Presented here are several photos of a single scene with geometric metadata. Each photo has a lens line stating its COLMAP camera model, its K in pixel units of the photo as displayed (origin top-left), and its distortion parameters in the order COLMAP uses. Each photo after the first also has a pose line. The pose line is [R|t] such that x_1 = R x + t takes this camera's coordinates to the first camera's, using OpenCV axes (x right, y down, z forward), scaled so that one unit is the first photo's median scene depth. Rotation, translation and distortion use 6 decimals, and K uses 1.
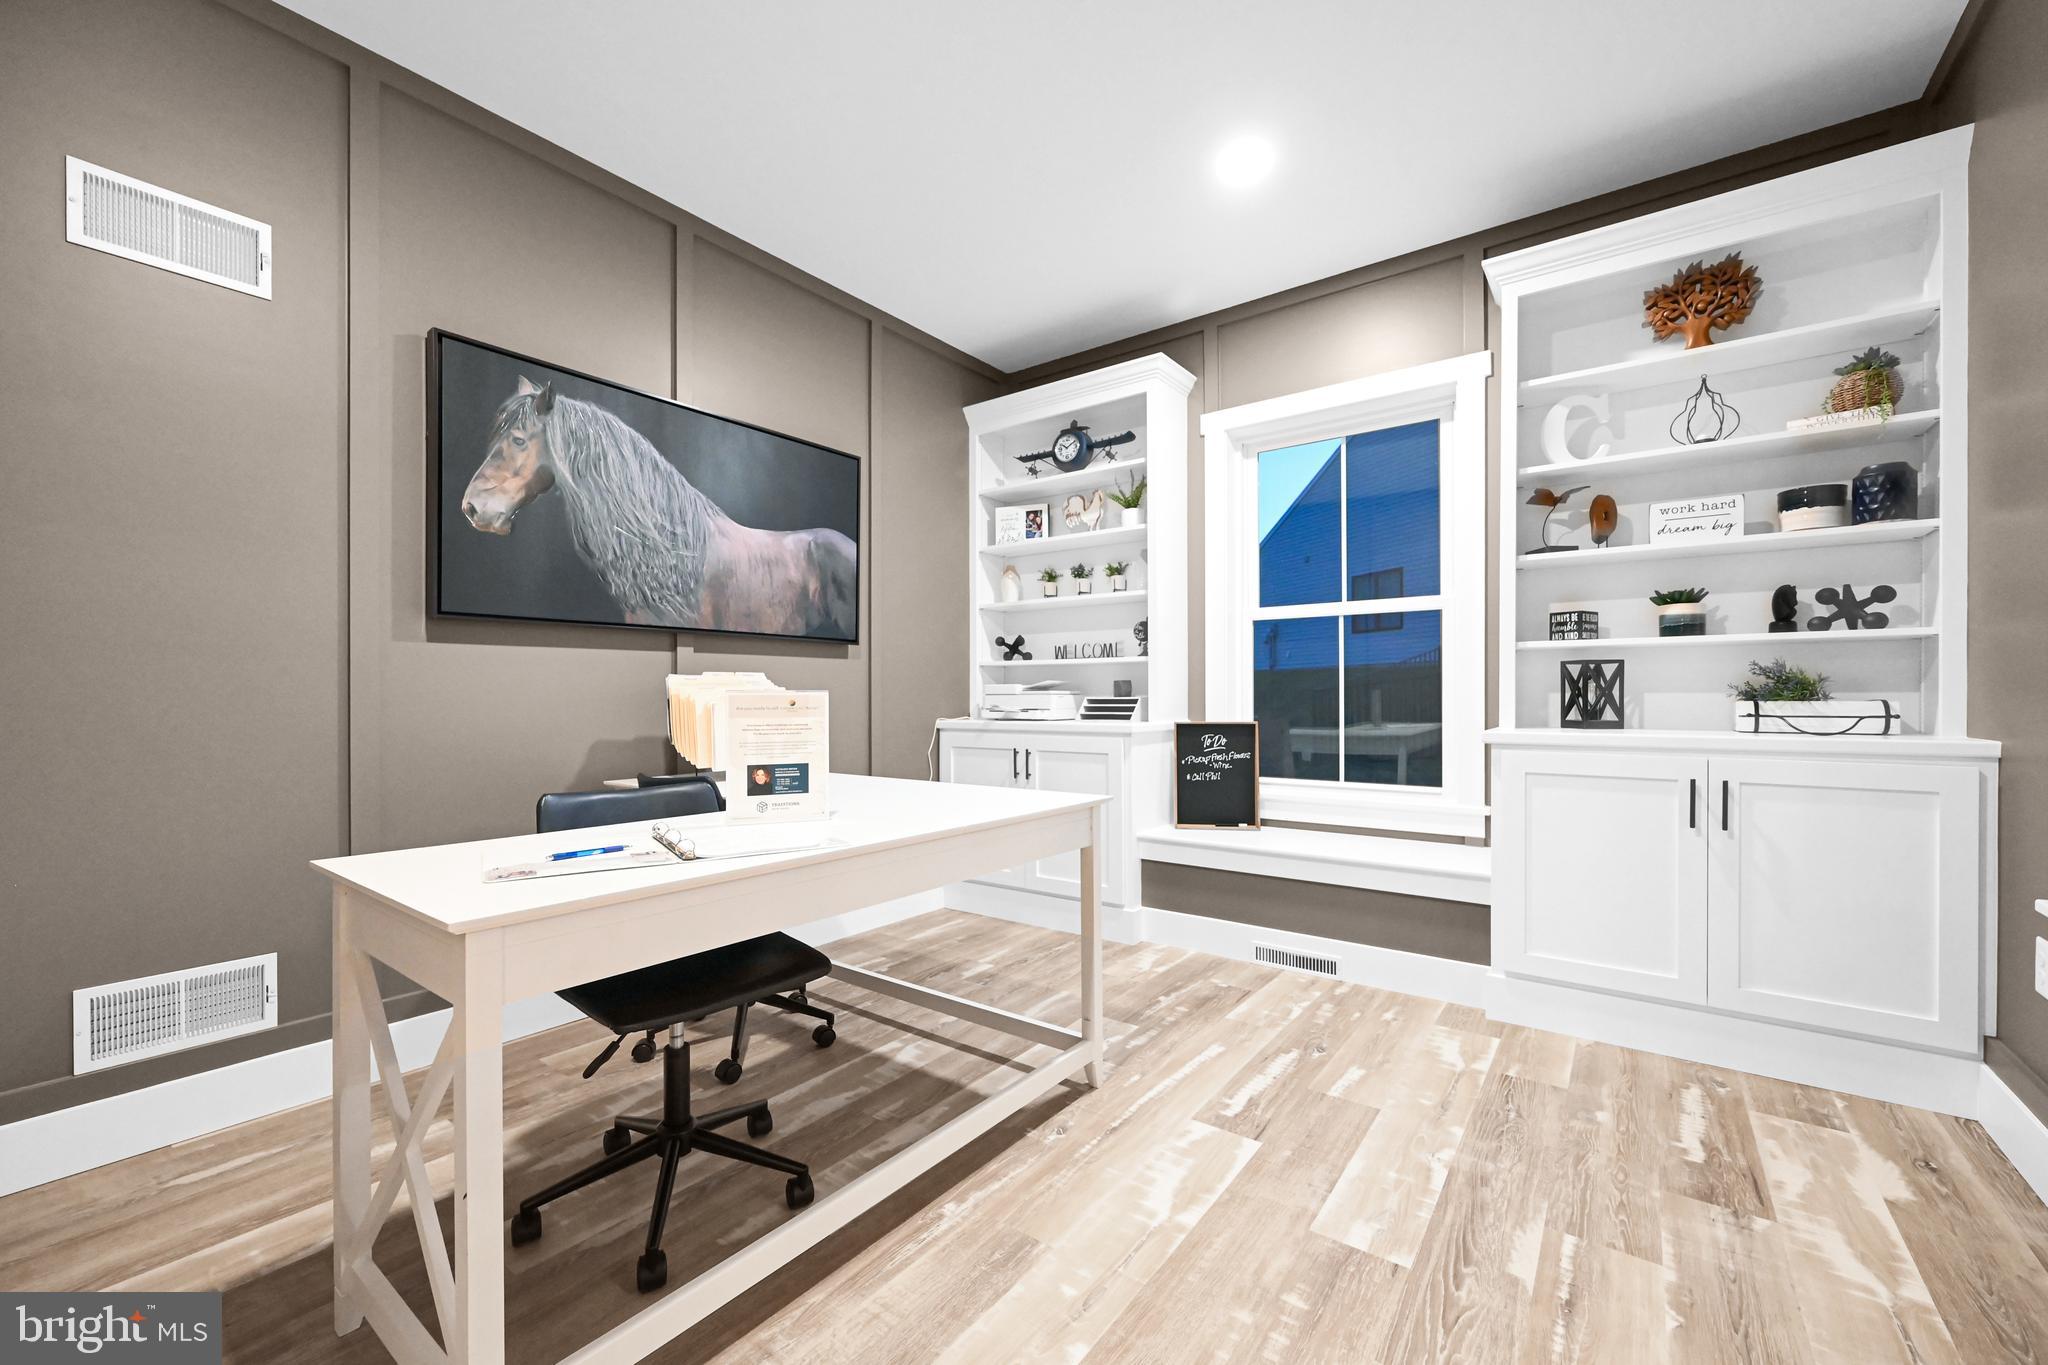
lens RADIAL K [[821.8, 0, 1015.3], [0, 821.8, 700.2], [0, 0, 1]] dist [0.000834, -0.000085]
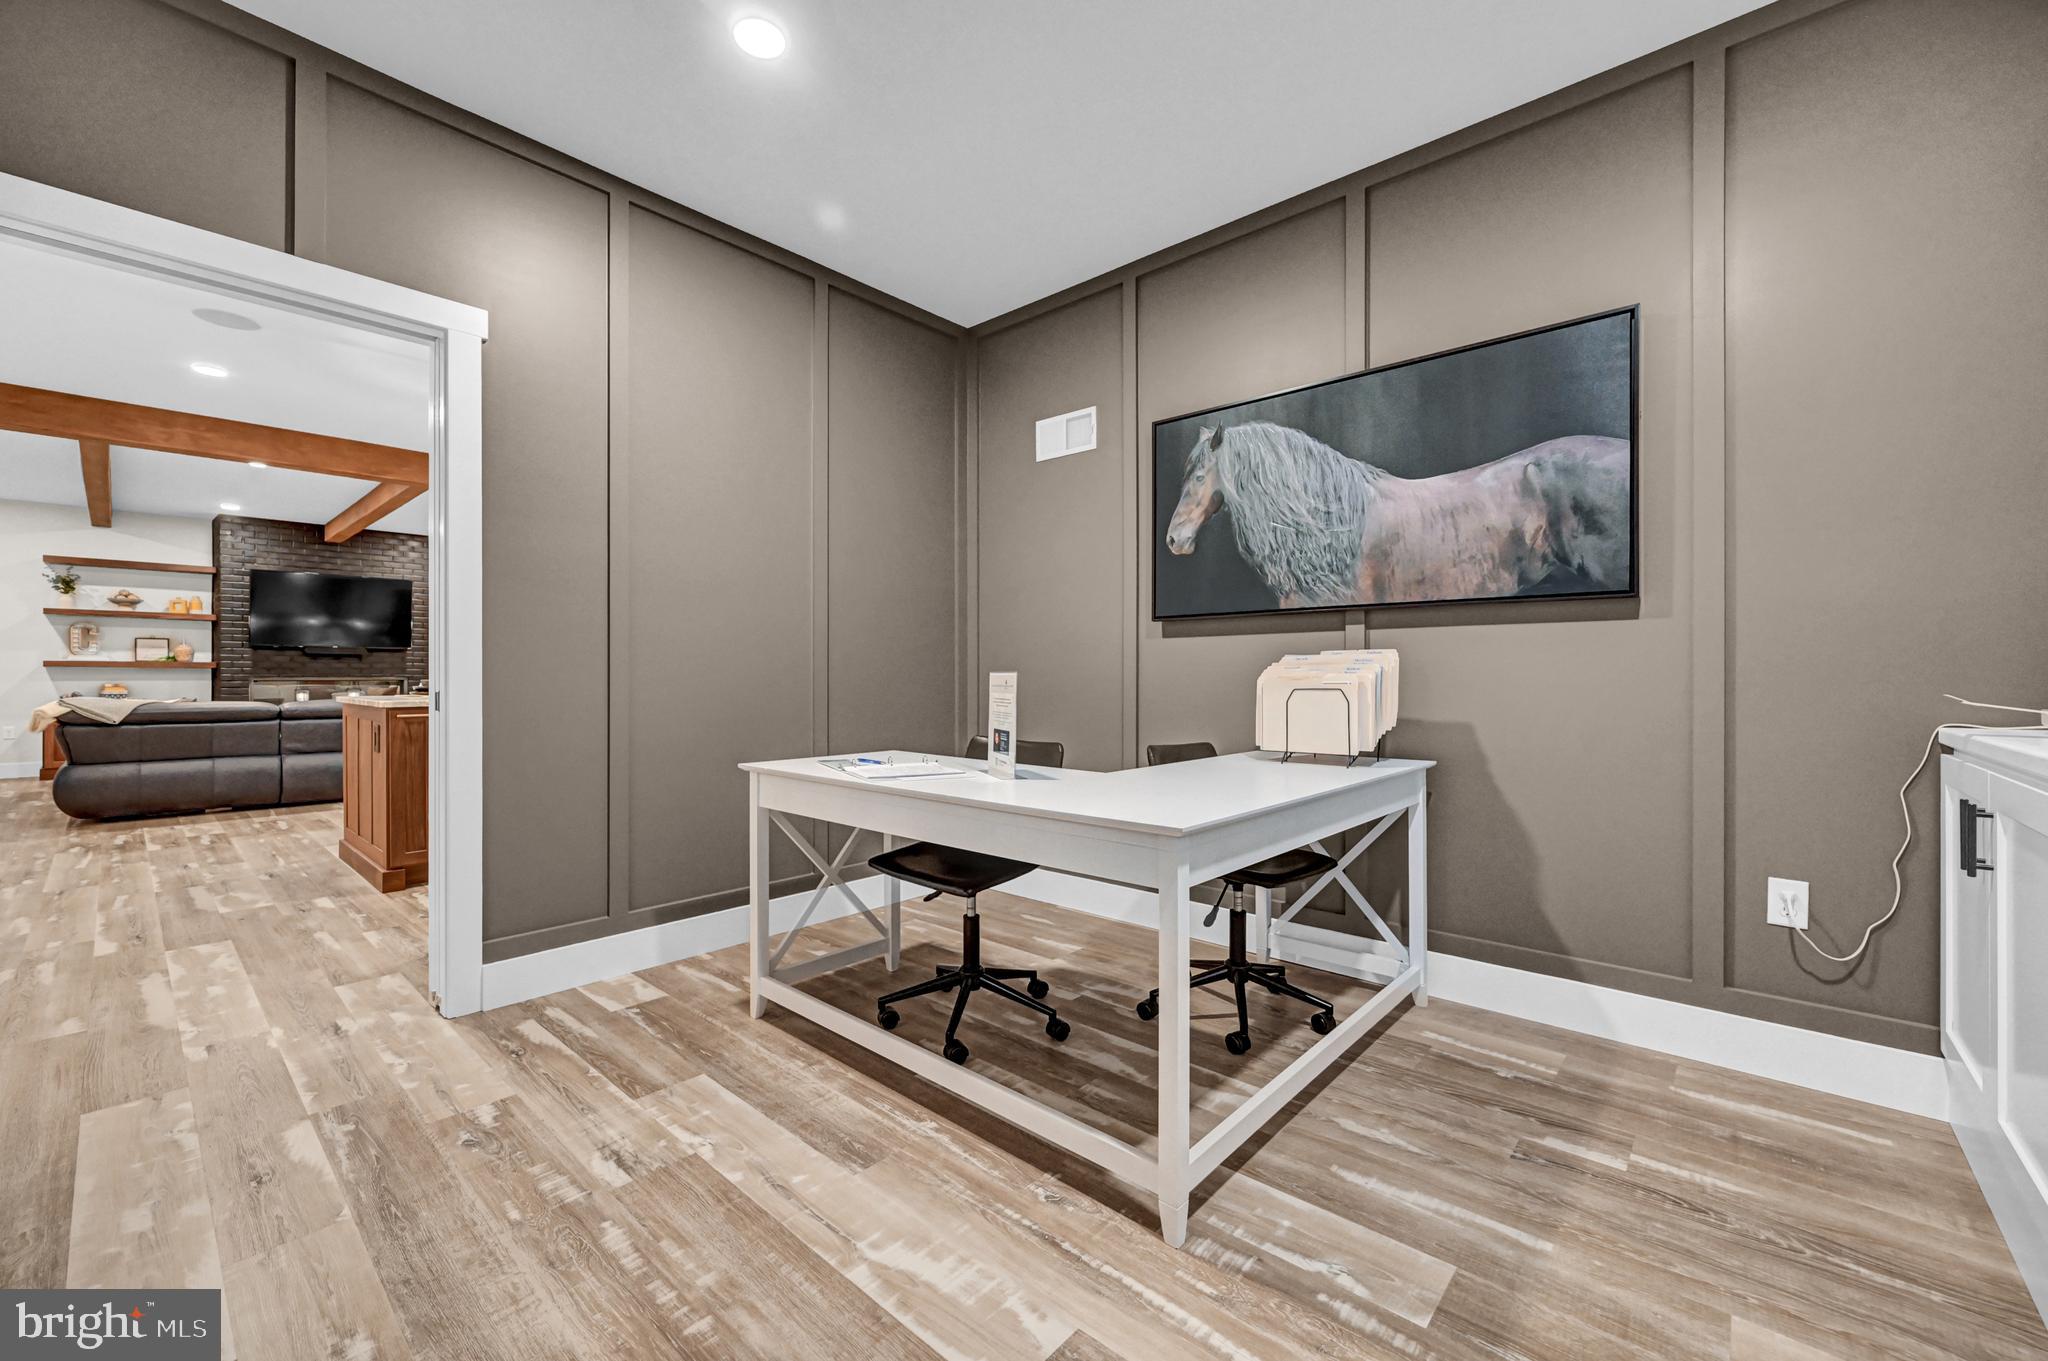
lens RADIAL K [[825.4, 0, 1018.7], [0, 825.4, 678.4], [0, 0, 1]] dist [-0.001070, 0.000698]
pose [[-0.088824, 0.005985, -0.996029, 0.641060], [-0.005000, 0.999967, 0.006455, -0.006909], [0.996035, 0.005554, -0.088791, 0.746415]]
